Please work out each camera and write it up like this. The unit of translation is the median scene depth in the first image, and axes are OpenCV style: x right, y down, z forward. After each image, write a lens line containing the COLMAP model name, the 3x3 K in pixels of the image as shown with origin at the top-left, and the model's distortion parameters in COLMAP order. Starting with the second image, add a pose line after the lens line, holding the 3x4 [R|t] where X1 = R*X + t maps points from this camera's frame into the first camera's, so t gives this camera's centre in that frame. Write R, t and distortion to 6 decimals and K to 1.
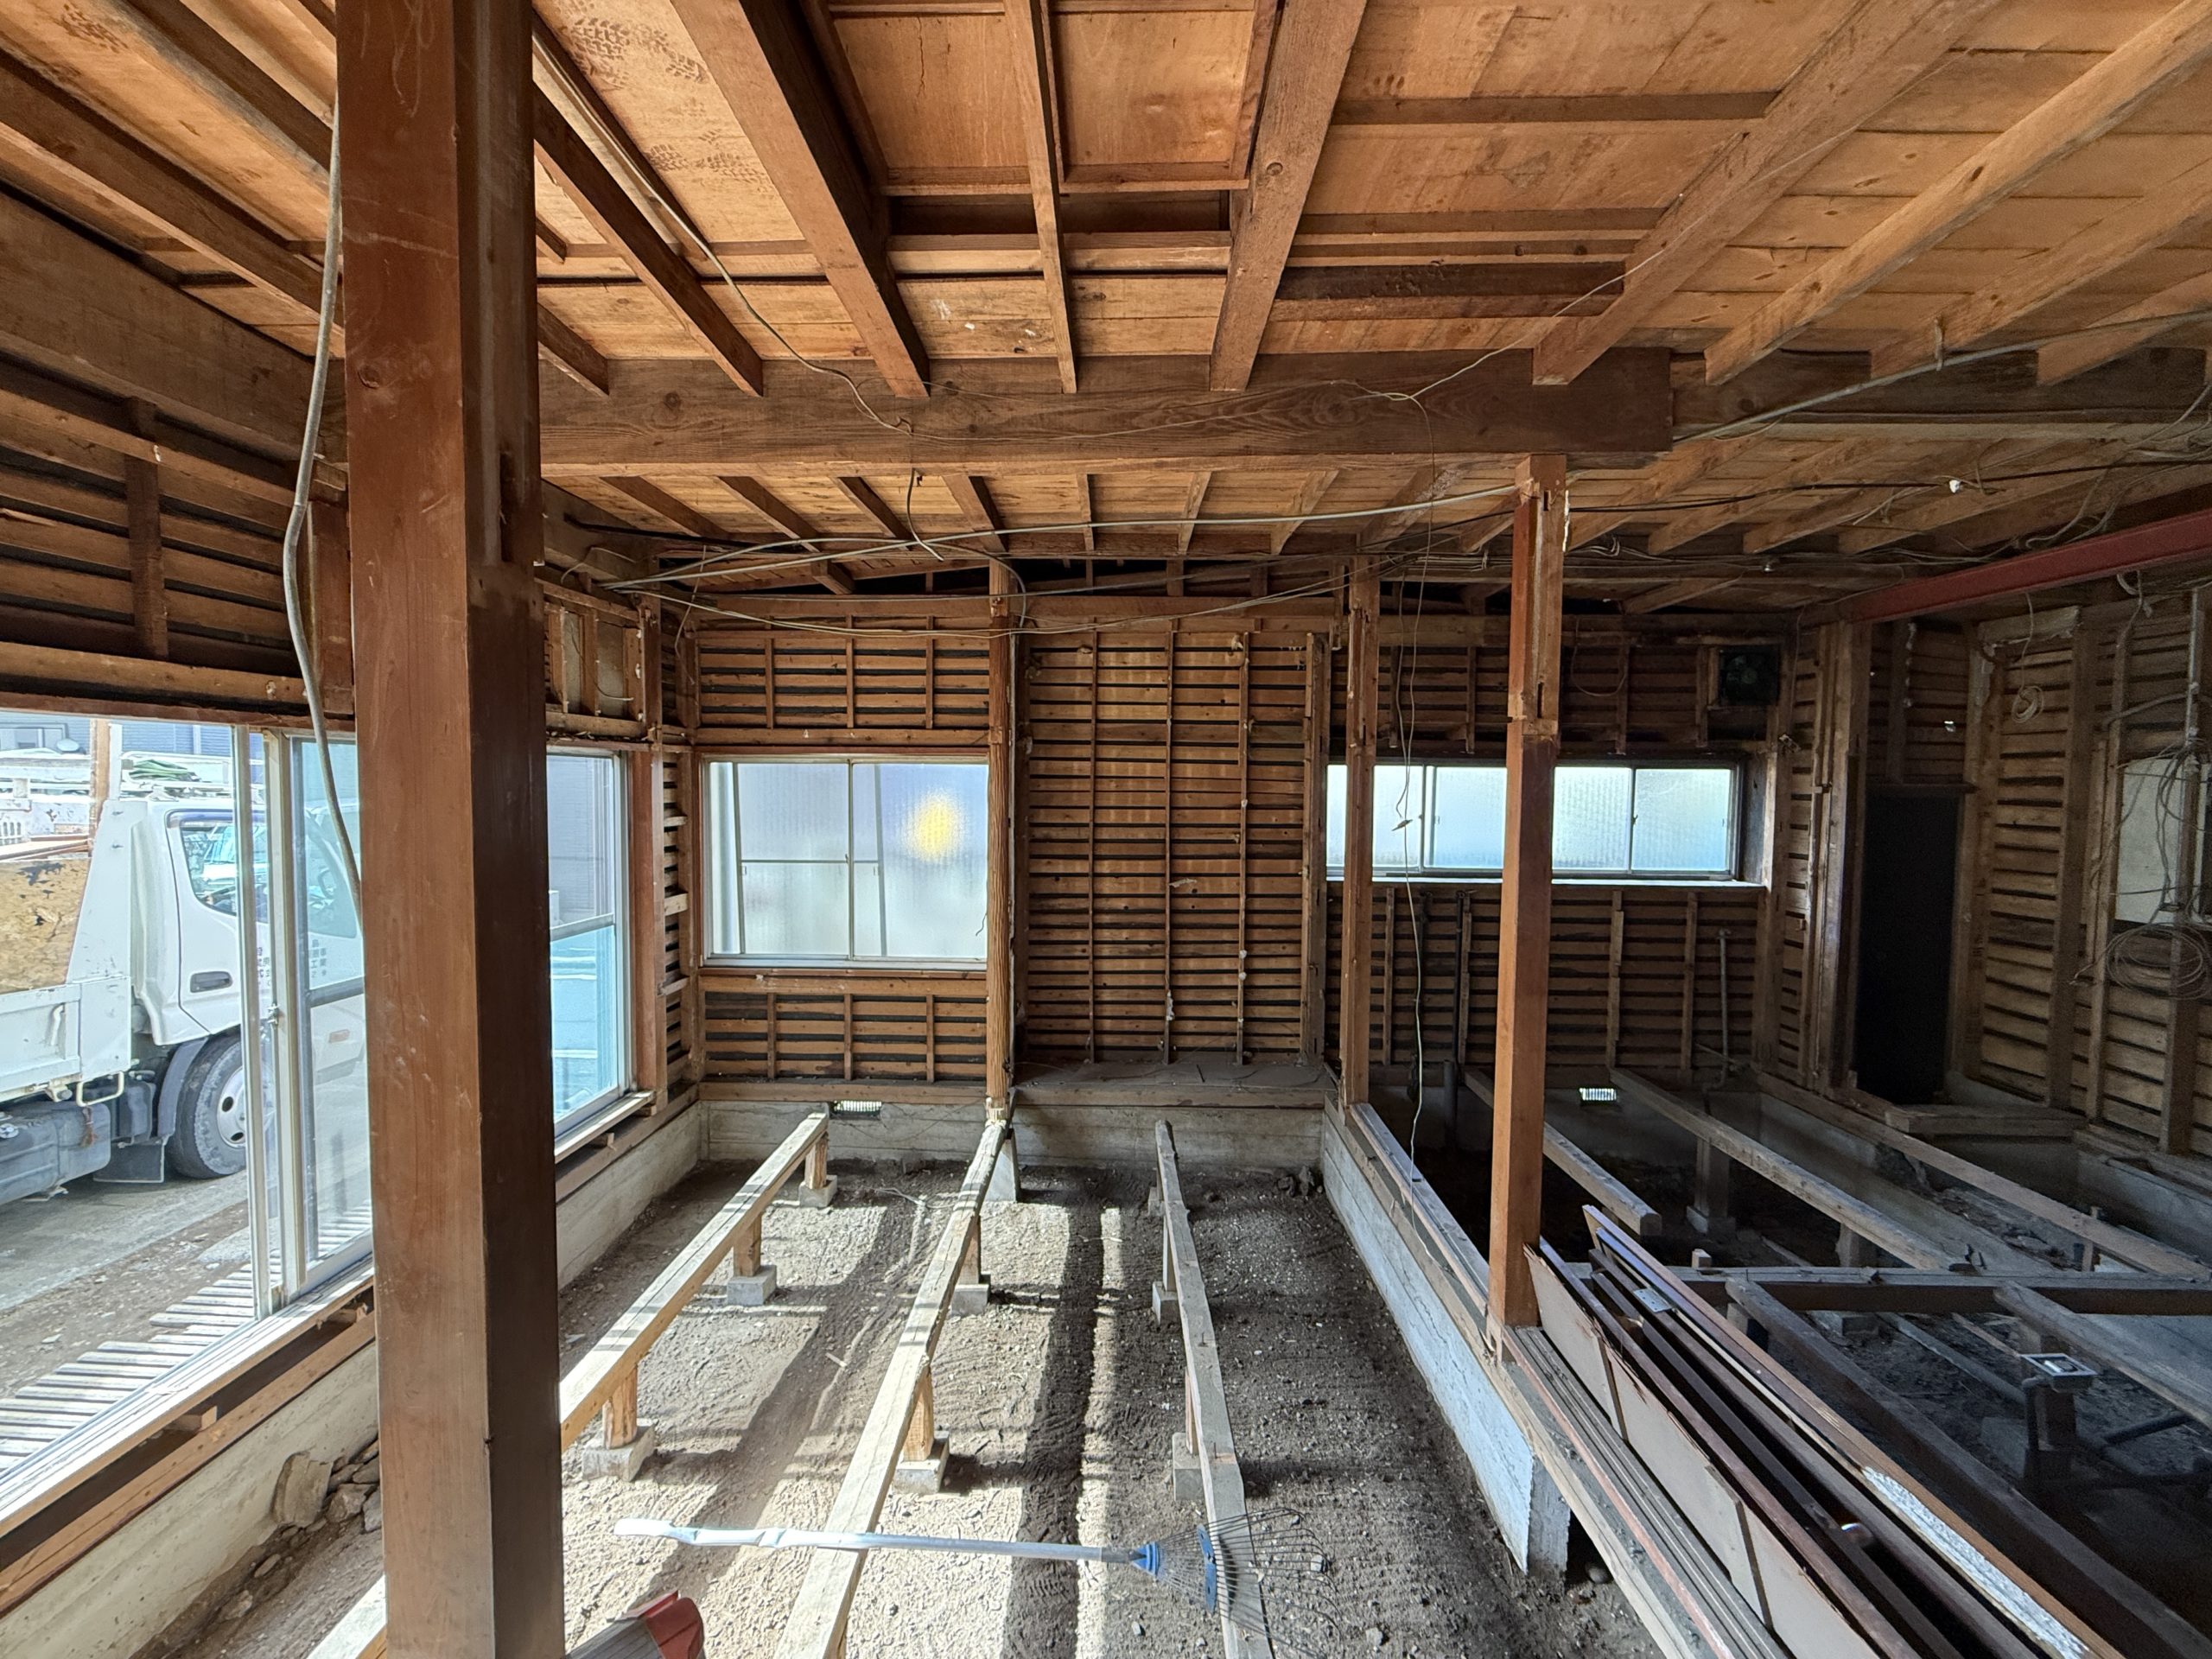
lens RADIAL K [[875.5, 0, 1106.0], [0, 875.5, 829.5], [0, 0, 1]] dist [-0.000980, 0.000121]
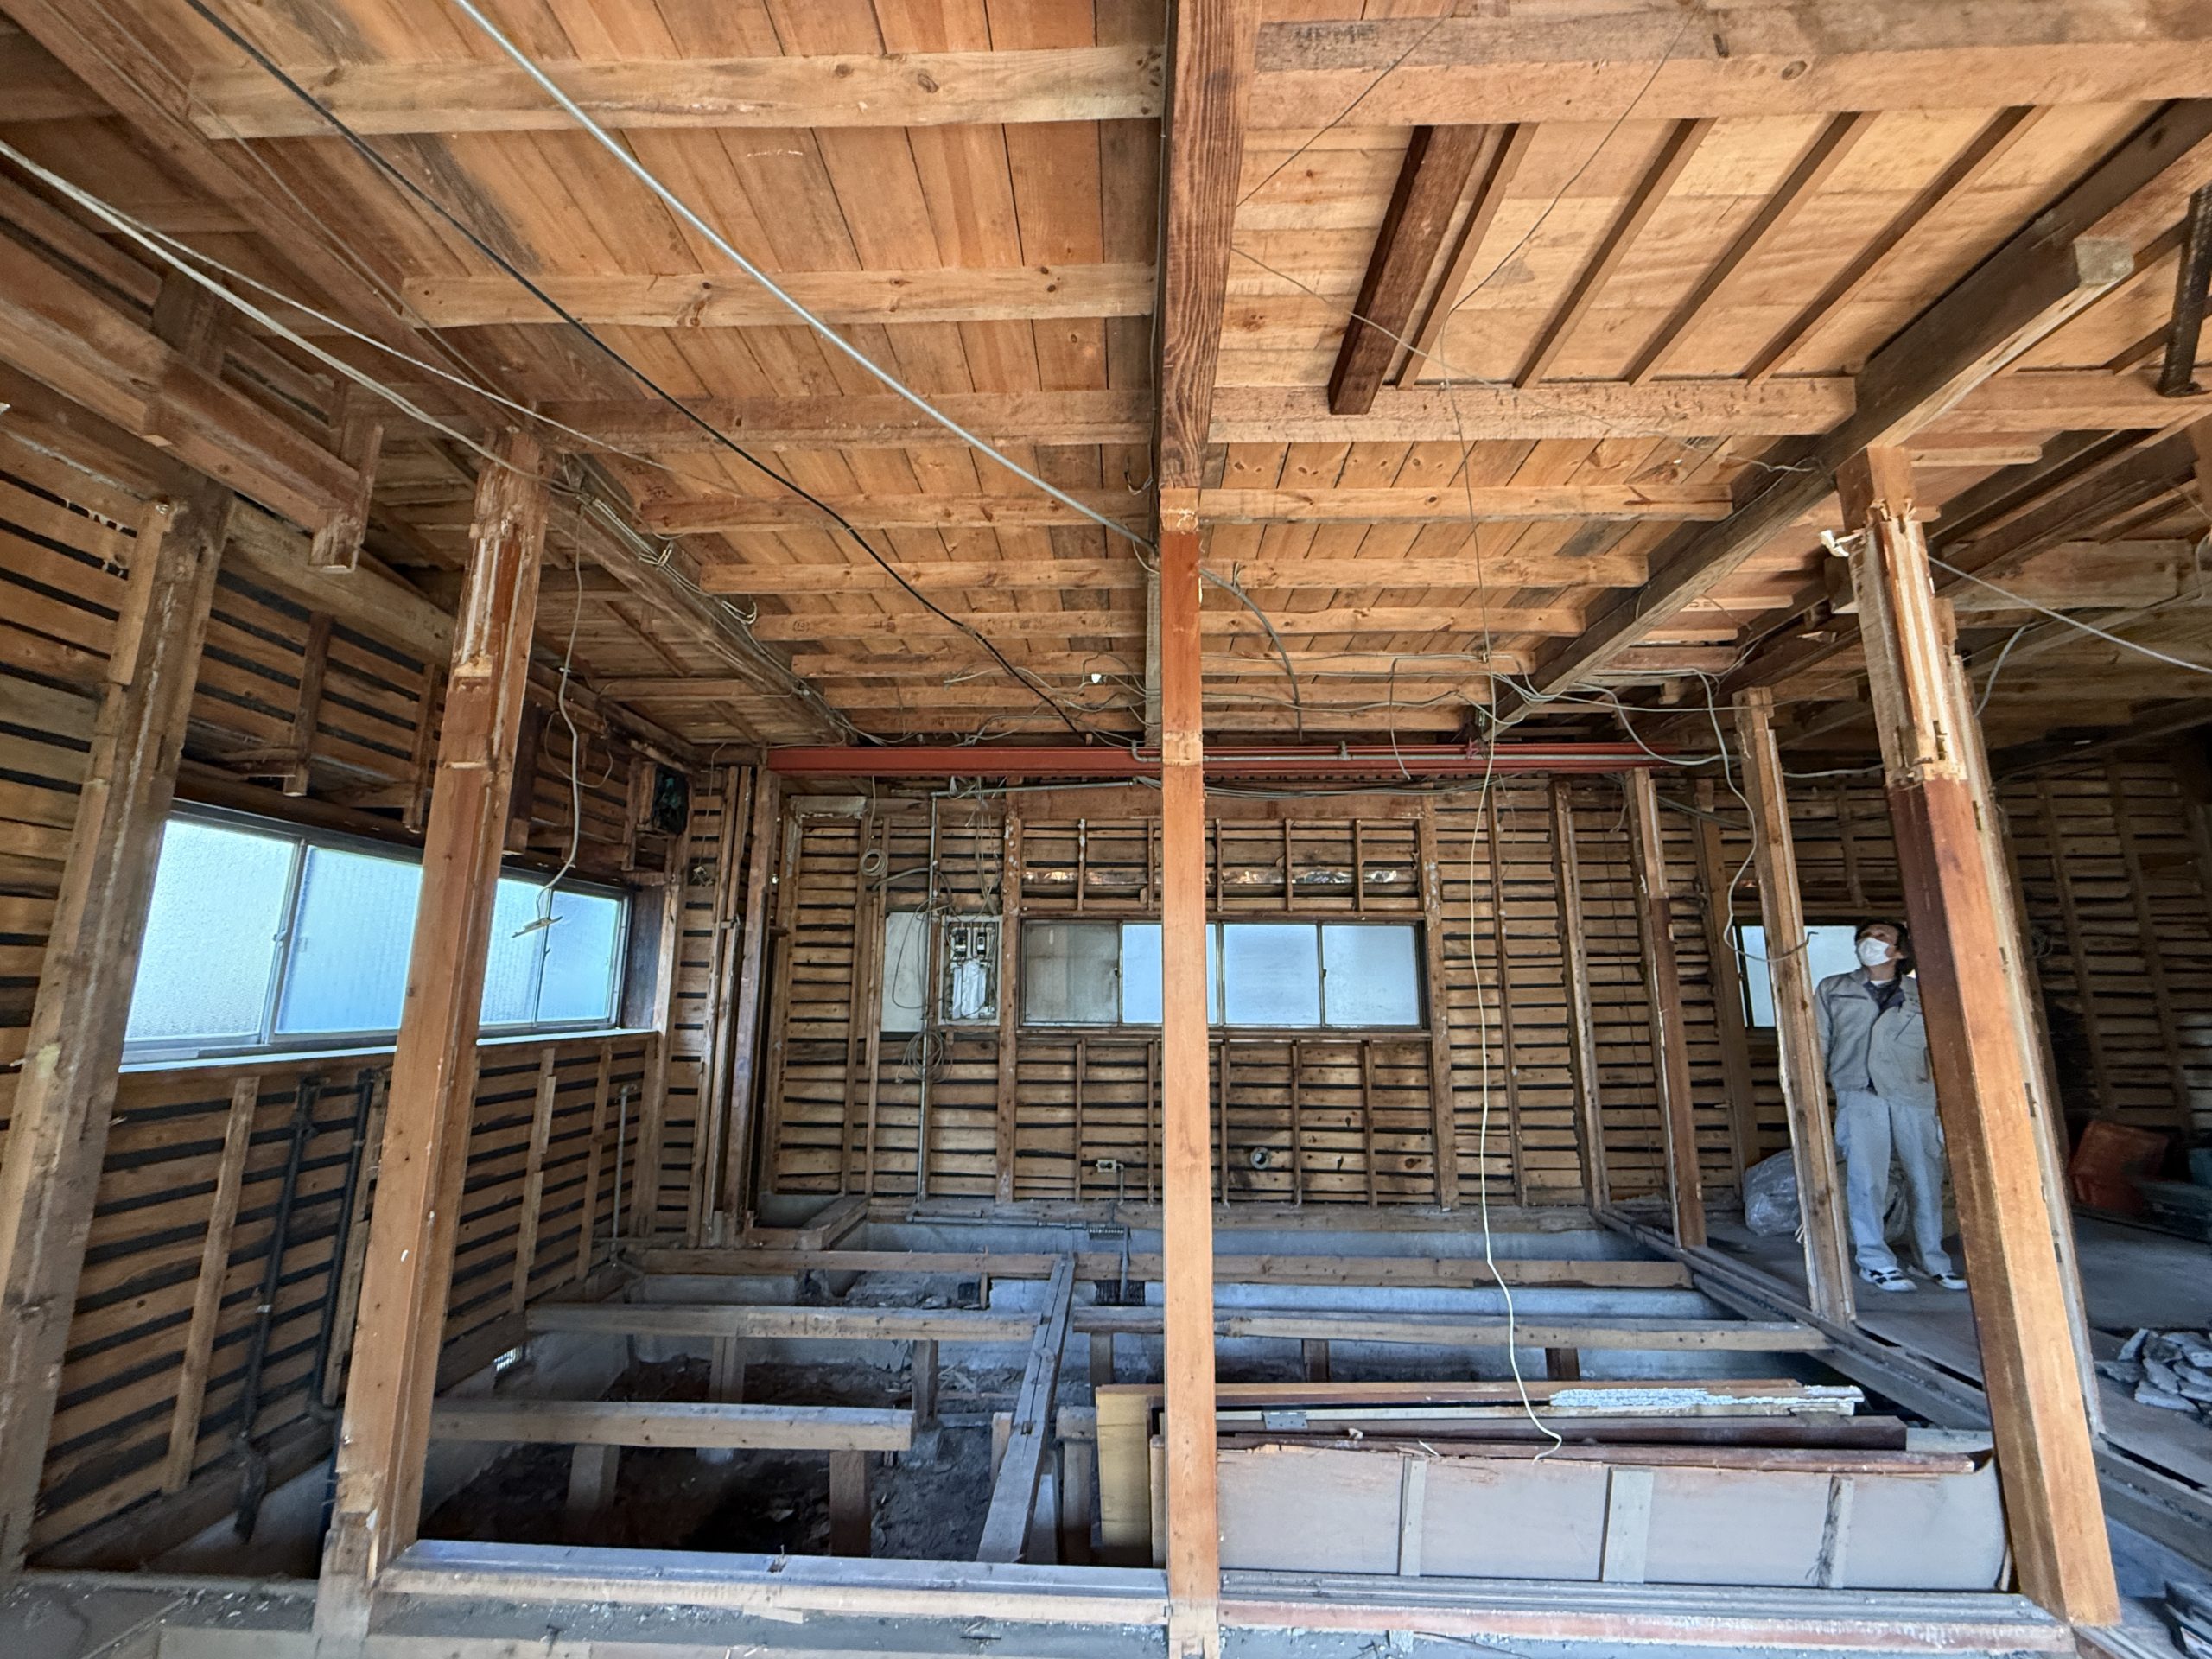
lens RADIAL K [[875.5, 0, 1106.0], [0, 875.5, 829.5], [0, 0, 1]] dist [-0.000980, 0.000121]
pose [[0.010125, 0.172565, 0.984946, -0.178195], [0.043833, 0.983973, -0.172845, 0.037571], [-0.998988, 0.044923, 0.002399, 0.534638]]
